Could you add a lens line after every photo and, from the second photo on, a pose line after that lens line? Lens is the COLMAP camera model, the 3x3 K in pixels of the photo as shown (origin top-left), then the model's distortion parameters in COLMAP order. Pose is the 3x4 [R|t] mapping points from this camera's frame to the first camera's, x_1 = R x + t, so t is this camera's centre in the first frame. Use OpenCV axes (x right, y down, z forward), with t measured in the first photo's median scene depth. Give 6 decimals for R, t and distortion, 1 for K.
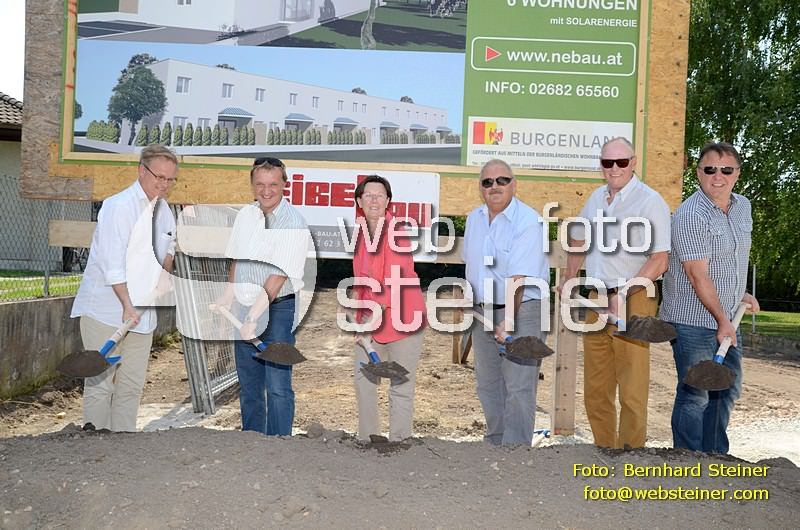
lens RADIAL K [[744.7, 0, 404.8], [0, 744.7, 266.1], [0, 0, 1]] dist [0.010619, 0.000000]
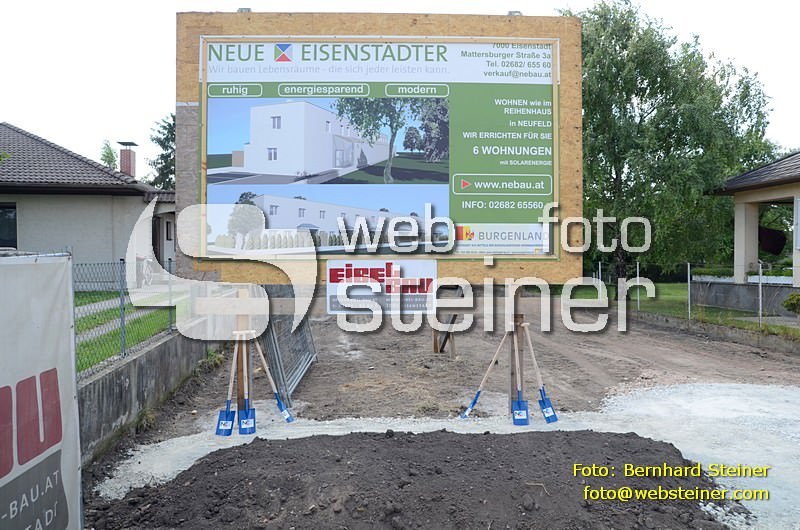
lens RADIAL K [[598.7, 0, 405.1], [0, 598.7, 264.9], [0, 0, 1]] dist [-0.084769, -0.005713]
pose [[0.997732, -0.043923, 0.051015, -0.087207], [0.042493, 0.998682, 0.028785, -0.151211], [-0.052212, -0.026552, 0.998283, -0.292530]]
